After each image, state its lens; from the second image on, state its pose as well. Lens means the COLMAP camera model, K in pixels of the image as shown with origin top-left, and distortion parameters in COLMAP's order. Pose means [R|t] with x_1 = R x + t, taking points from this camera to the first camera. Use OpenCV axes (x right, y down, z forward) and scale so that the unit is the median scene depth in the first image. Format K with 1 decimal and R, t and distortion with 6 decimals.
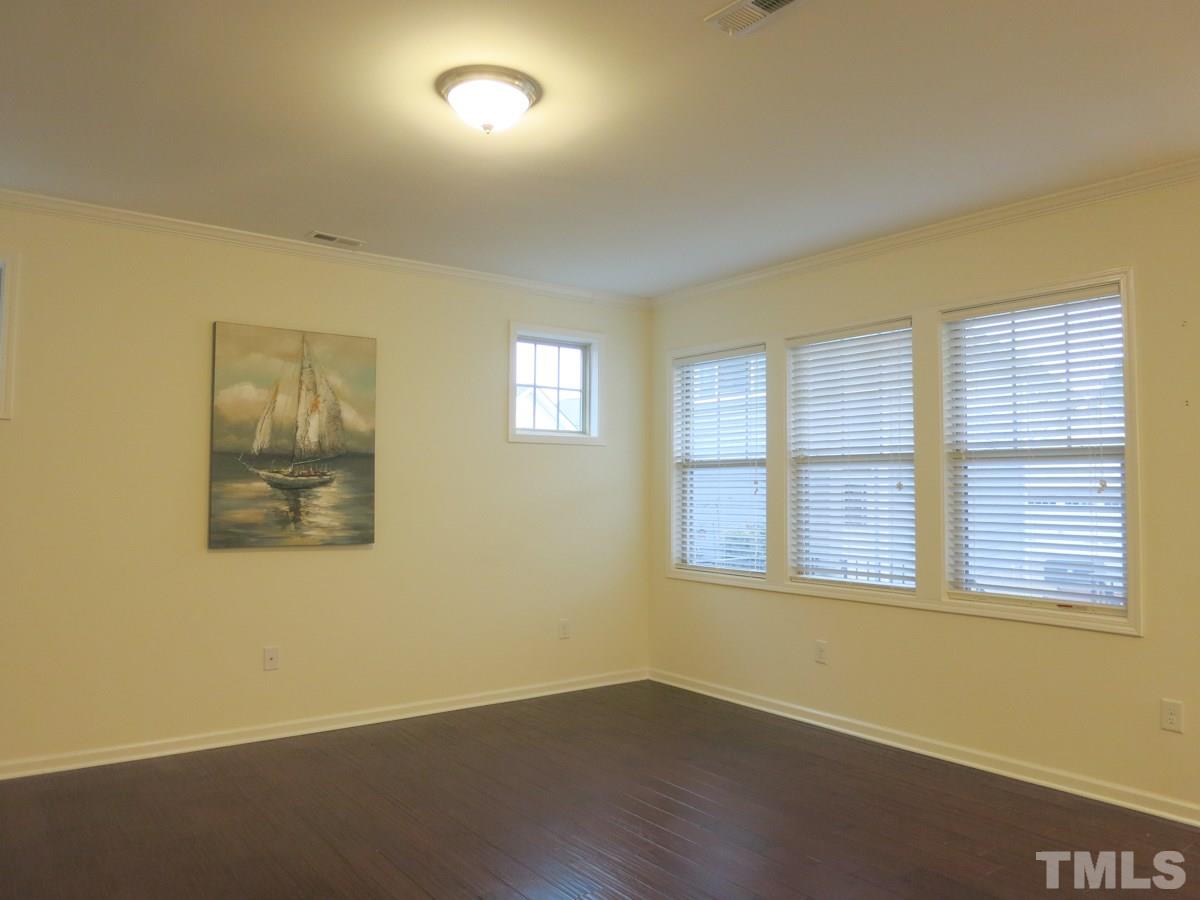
lens RADIAL K [[752.4, 0, 599.3], [0, 752.4, 460.4], [0, 0, 1]] dist [-0.008633, -0.000397]
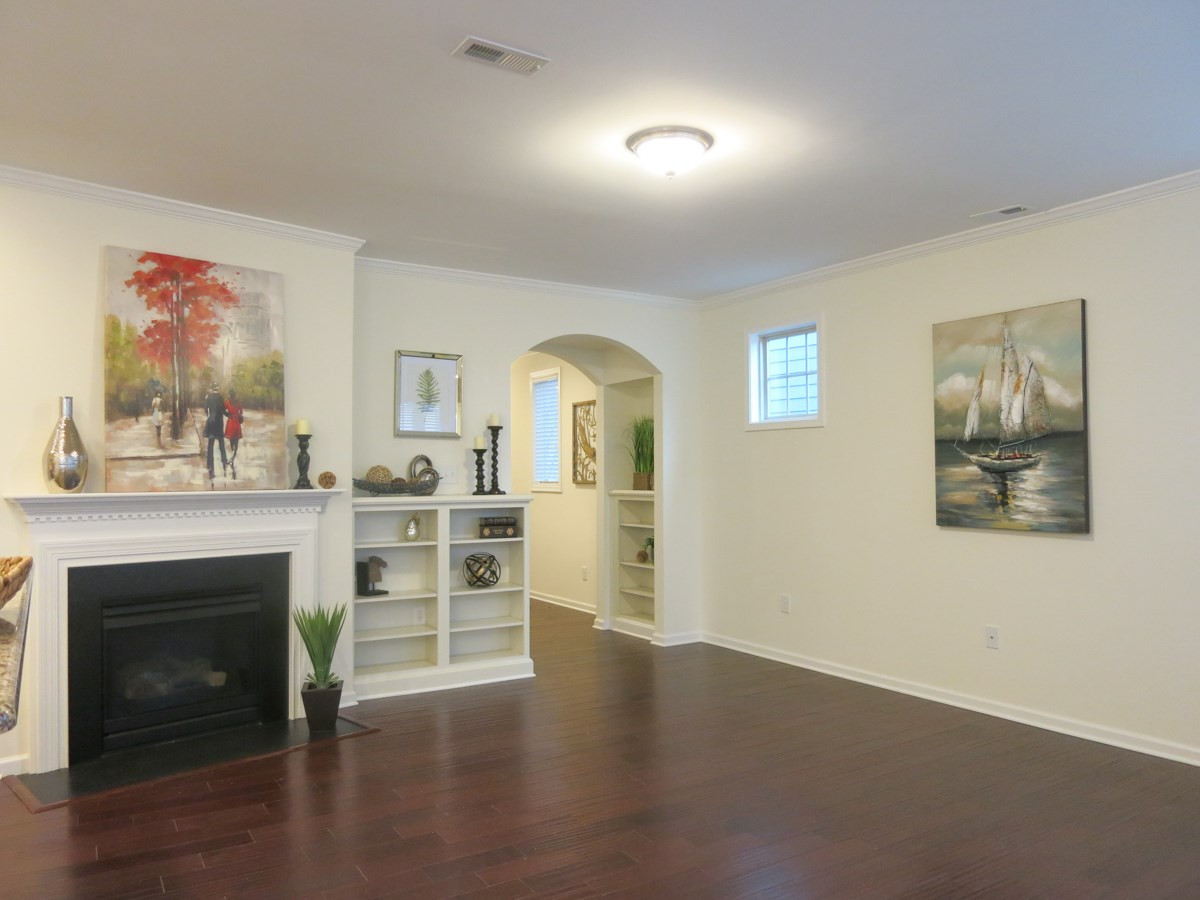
lens RADIAL K [[866.3, 0, 597.5], [0, 866.3, 447.9], [0, 0, 1]] dist [-0.033914, -0.008813]
pose [[-0.018283, -0.035775, -0.999193, 0.742457], [0.044548, 0.998338, -0.036559, 0.023412], [0.998840, -0.045181, -0.016659, 0.479450]]
